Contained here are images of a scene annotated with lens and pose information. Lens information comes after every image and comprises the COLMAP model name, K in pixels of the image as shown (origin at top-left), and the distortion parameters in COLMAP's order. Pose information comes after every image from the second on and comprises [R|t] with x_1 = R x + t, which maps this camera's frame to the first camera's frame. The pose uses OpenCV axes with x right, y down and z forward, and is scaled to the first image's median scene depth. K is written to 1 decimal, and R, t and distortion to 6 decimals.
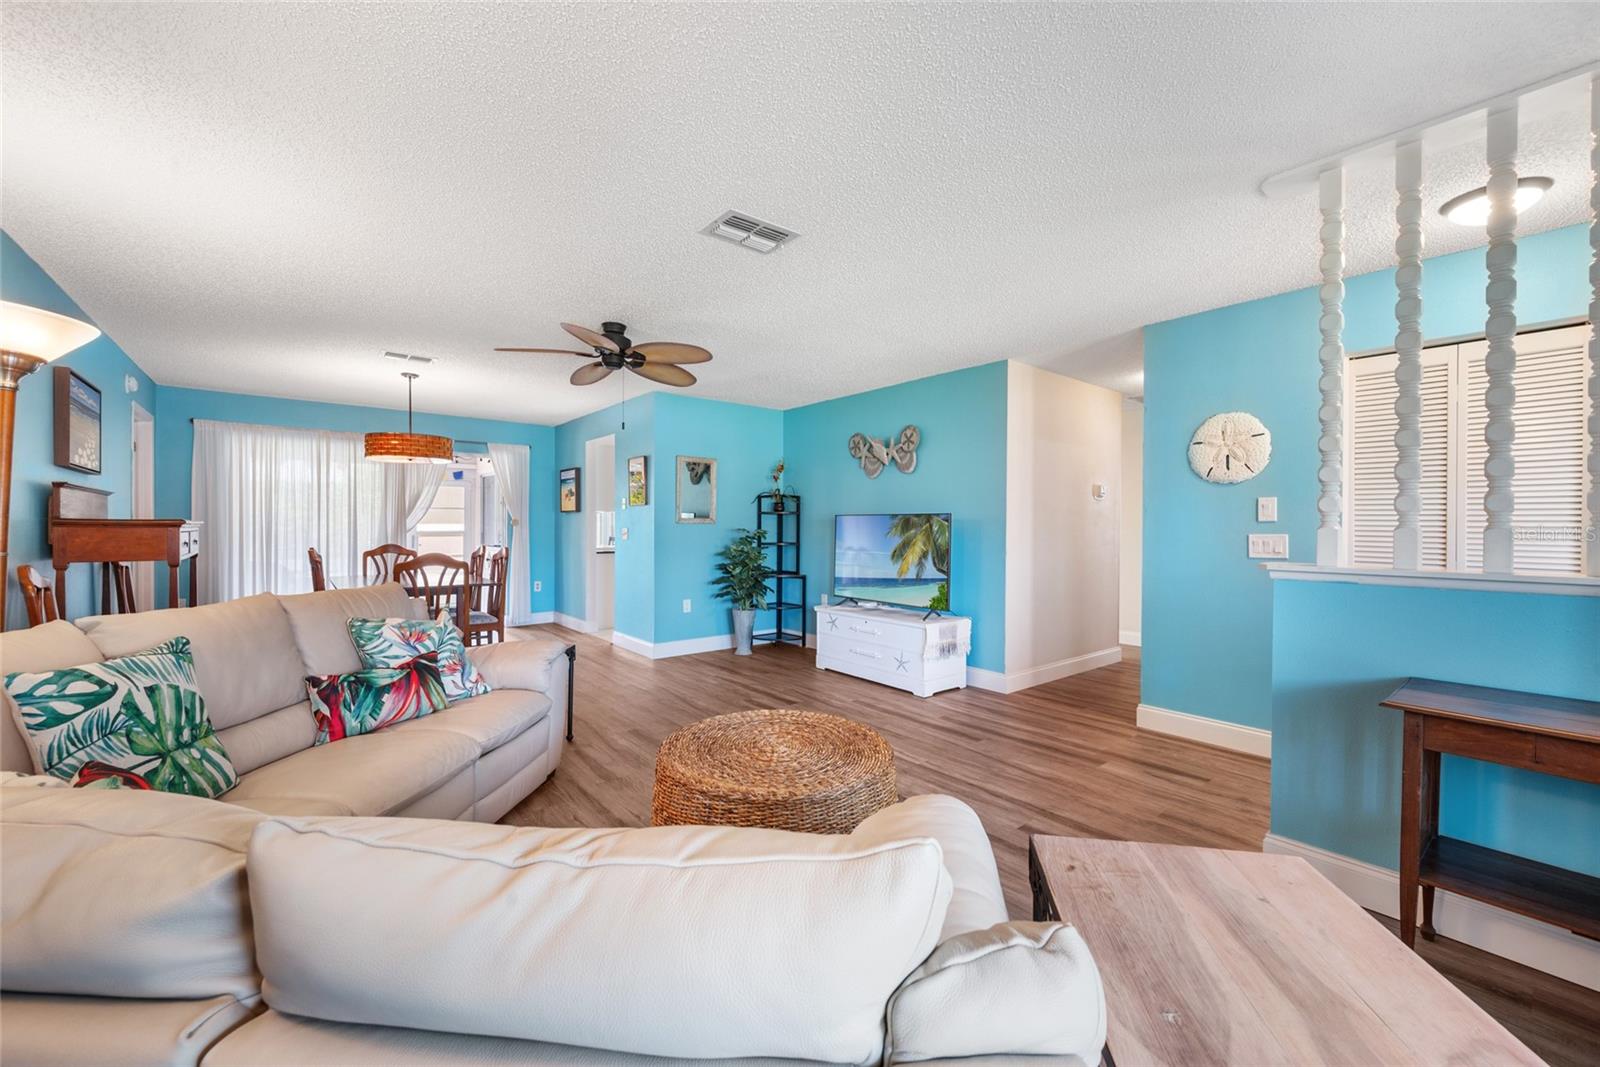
lens RADIAL K [[632.5, 0, 804.3], [0, 632.5, 532.0], [0, 0, 1]] dist [-0.000399, -0.000008]
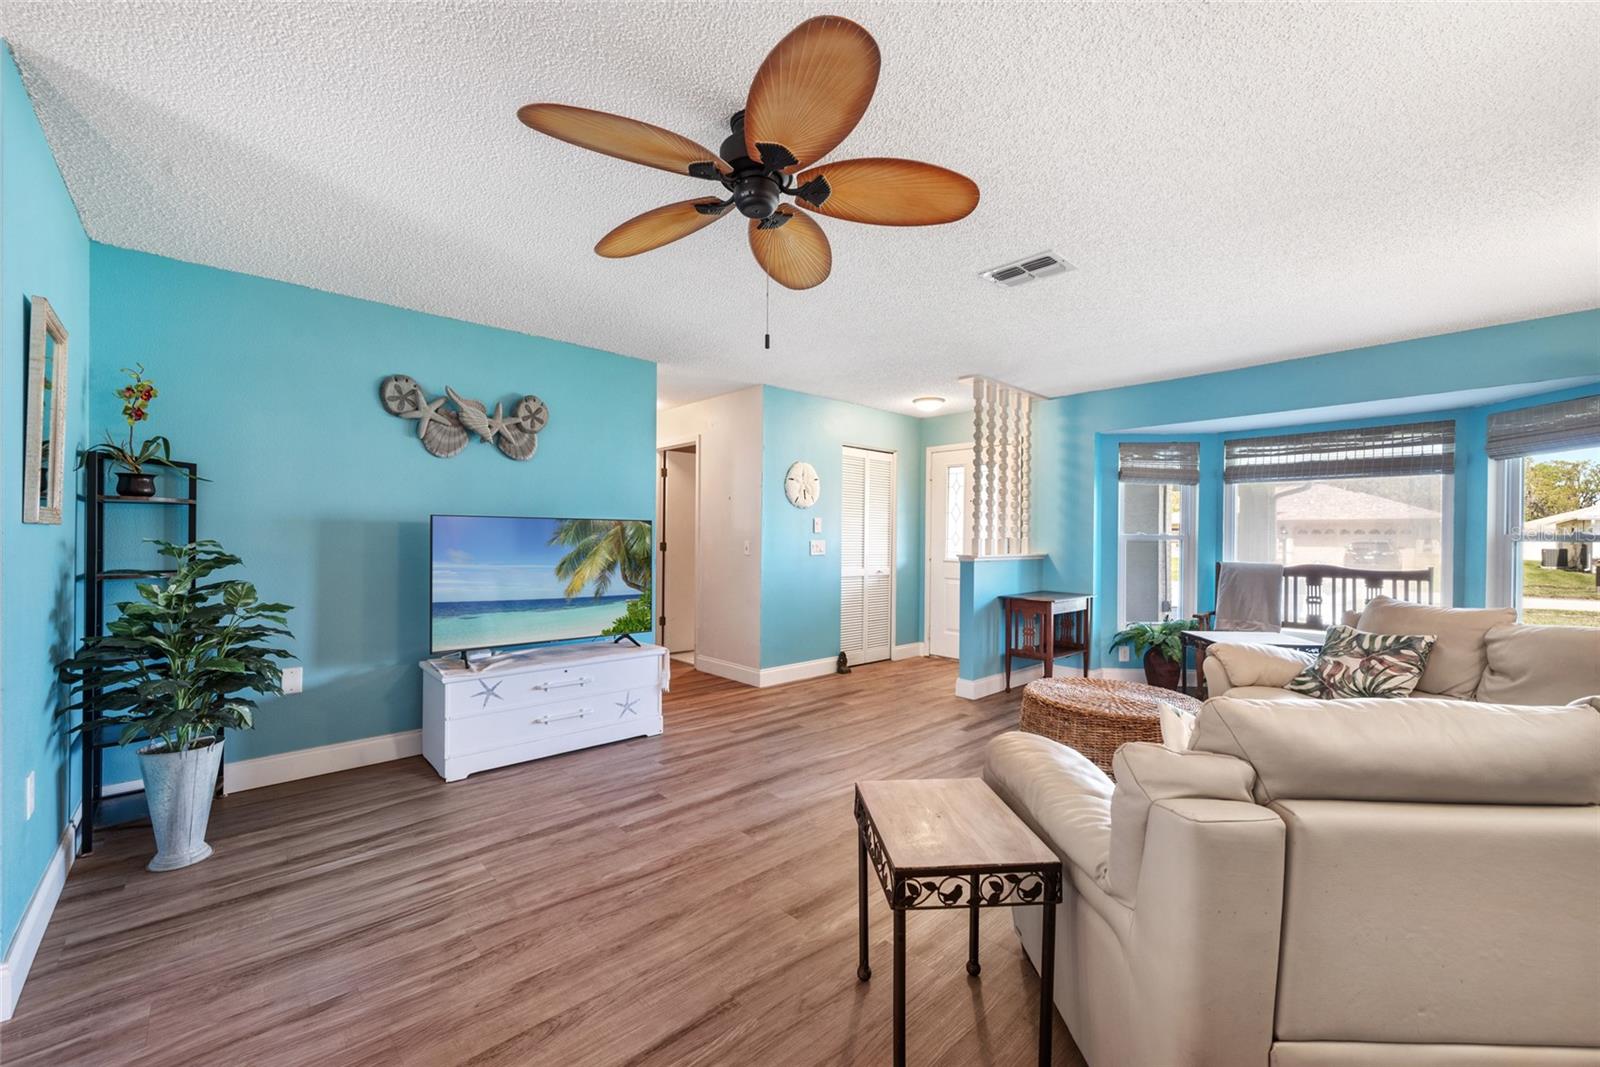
lens RADIAL K [[632.5, 0, 801.8], [0, 632.5, 538.1], [0, 0, 1]] dist [-0.000399, -0.000008]
pose [[-0.062958, -0.008608, 0.997979, -0.822802], [-0.000077, 0.999963, 0.008621, -0.015015], [-0.998016, 0.000466, -0.062956, 1.039735]]
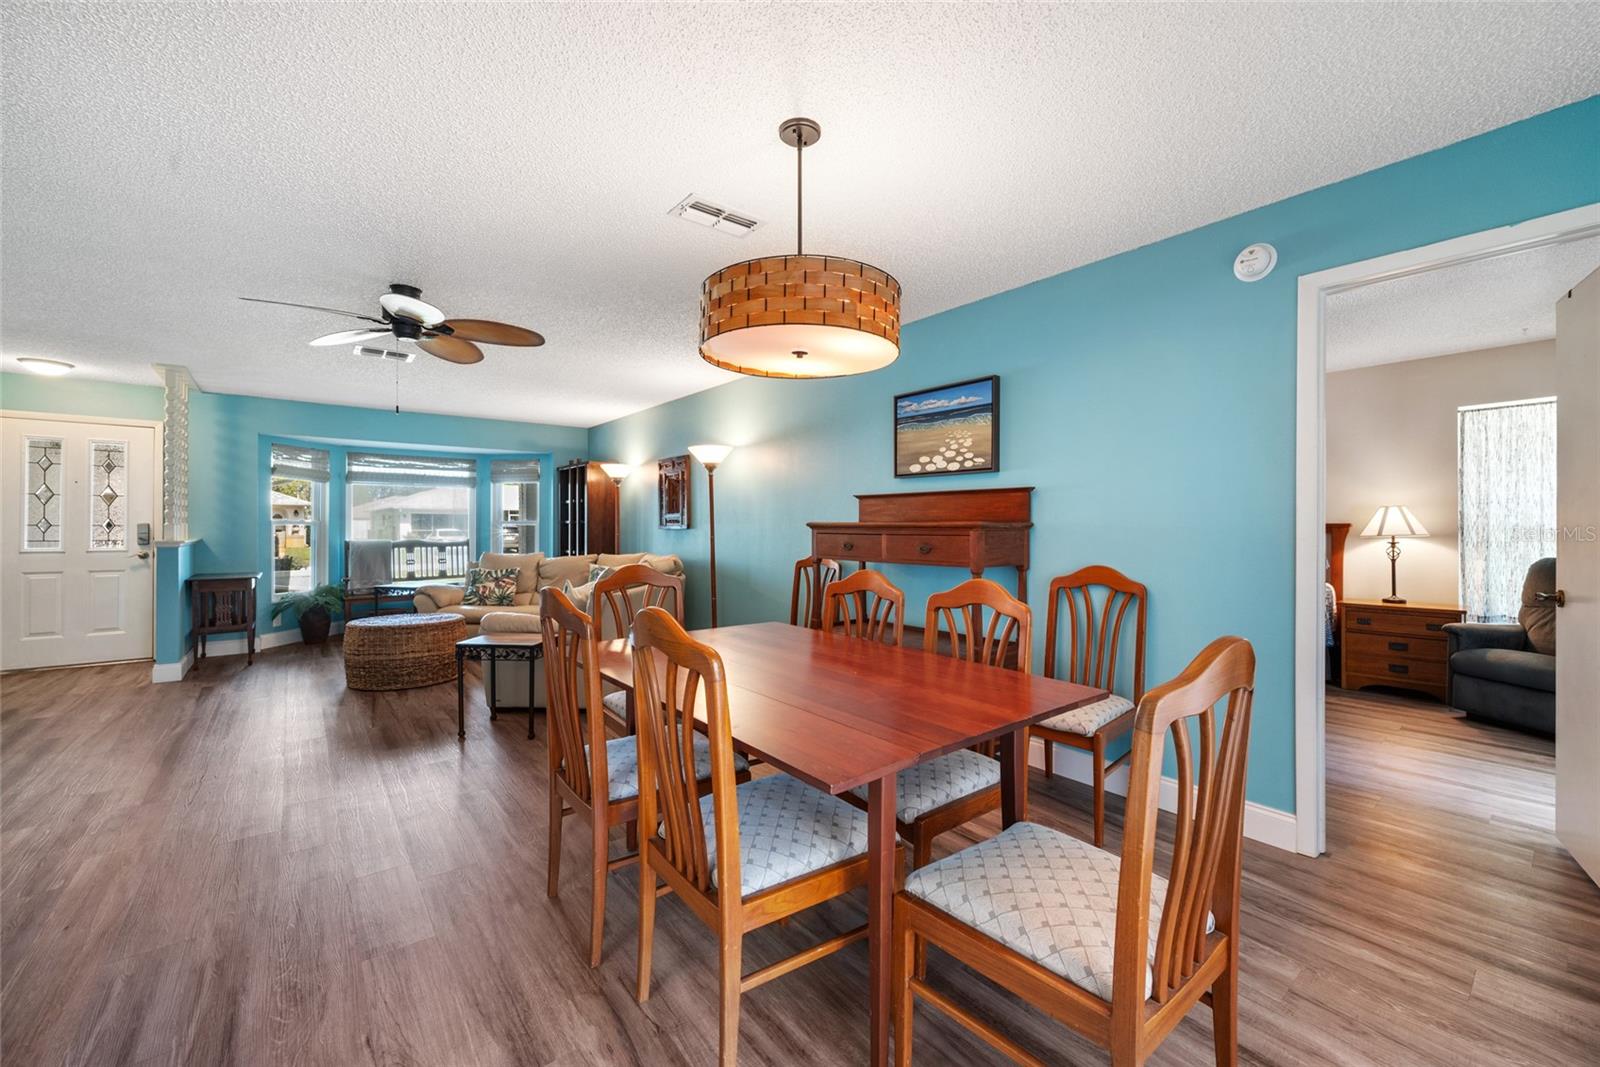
lens RADIAL K [[632.5, 0, 801.5], [0, 632.5, 524.5], [0, 0, 1]] dist [-0.000399, -0.000008]
pose [[-0.999916, -0.006075, 0.011411, -0.880317], [-0.005991, 0.999955, 0.007407, -0.021315], [-0.011456, 0.007338, -0.999907, 1.924121]]
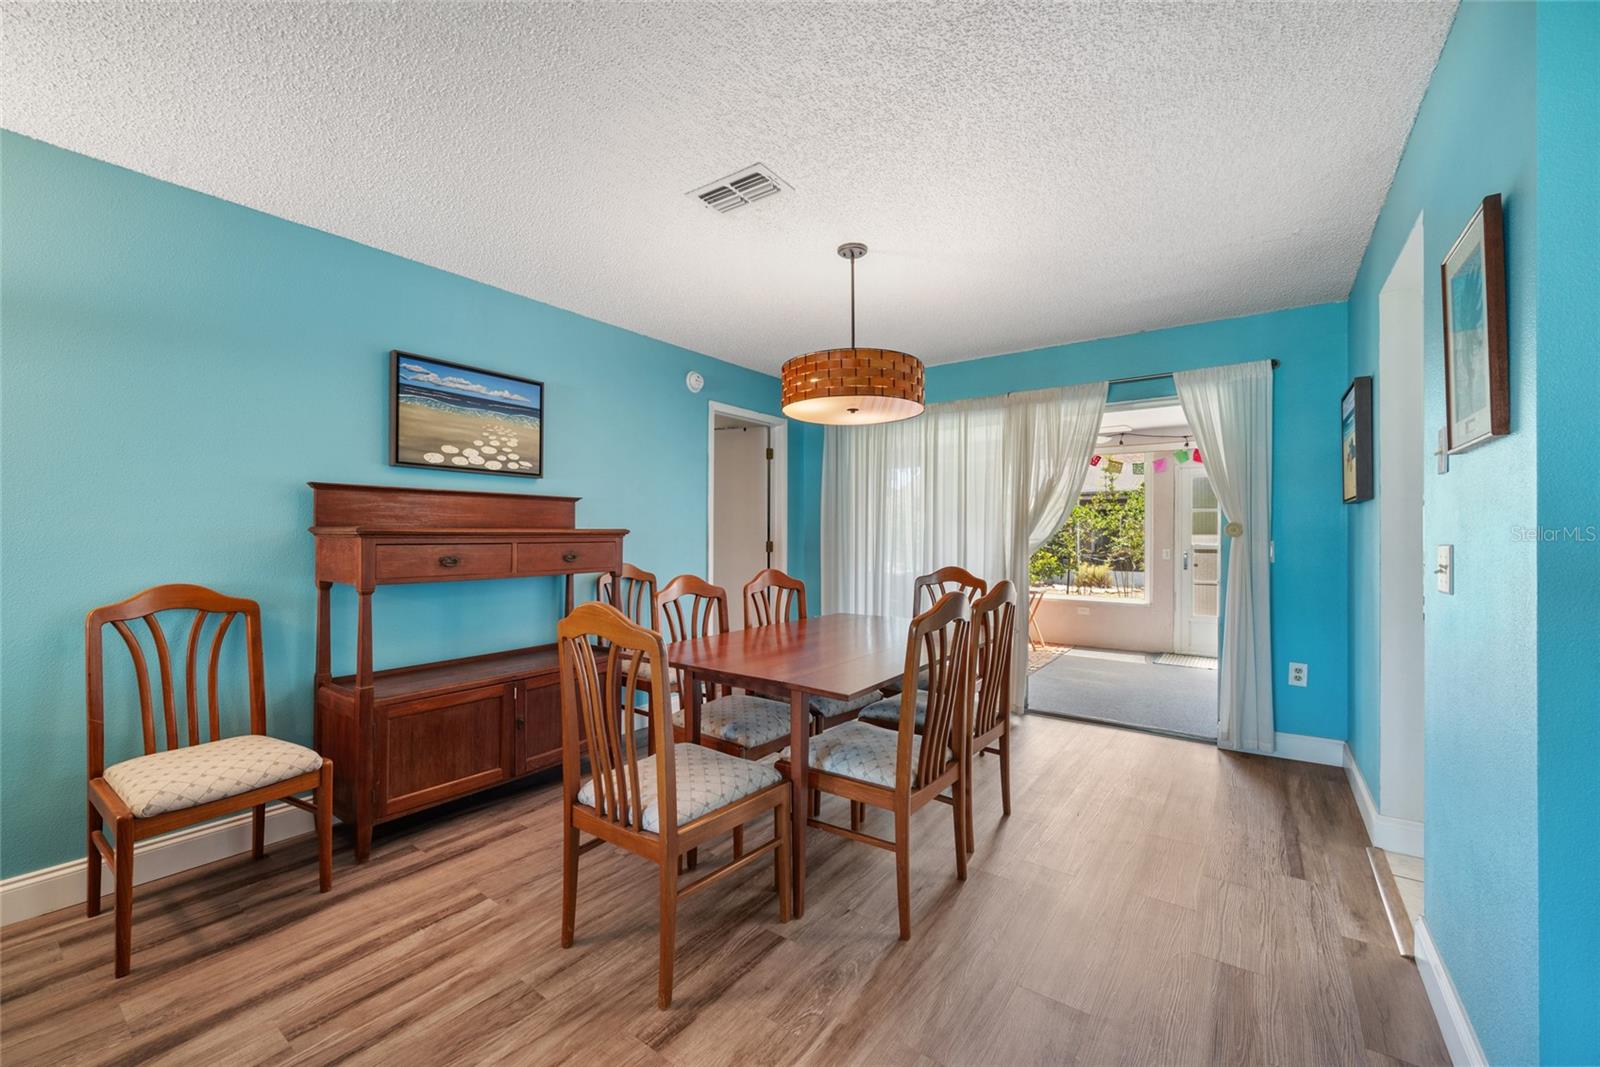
lens RADIAL K [[632.5, 0, 802.4], [0, 632.5, 529.6], [0, 0, 1]] dist [-0.000399, -0.000008]
pose [[0.252418, -0.008942, -0.967577, -0.176638], [-0.012879, 0.999838, -0.012600, -0.011959], [0.967532, 0.015642, 0.252262, 1.153352]]
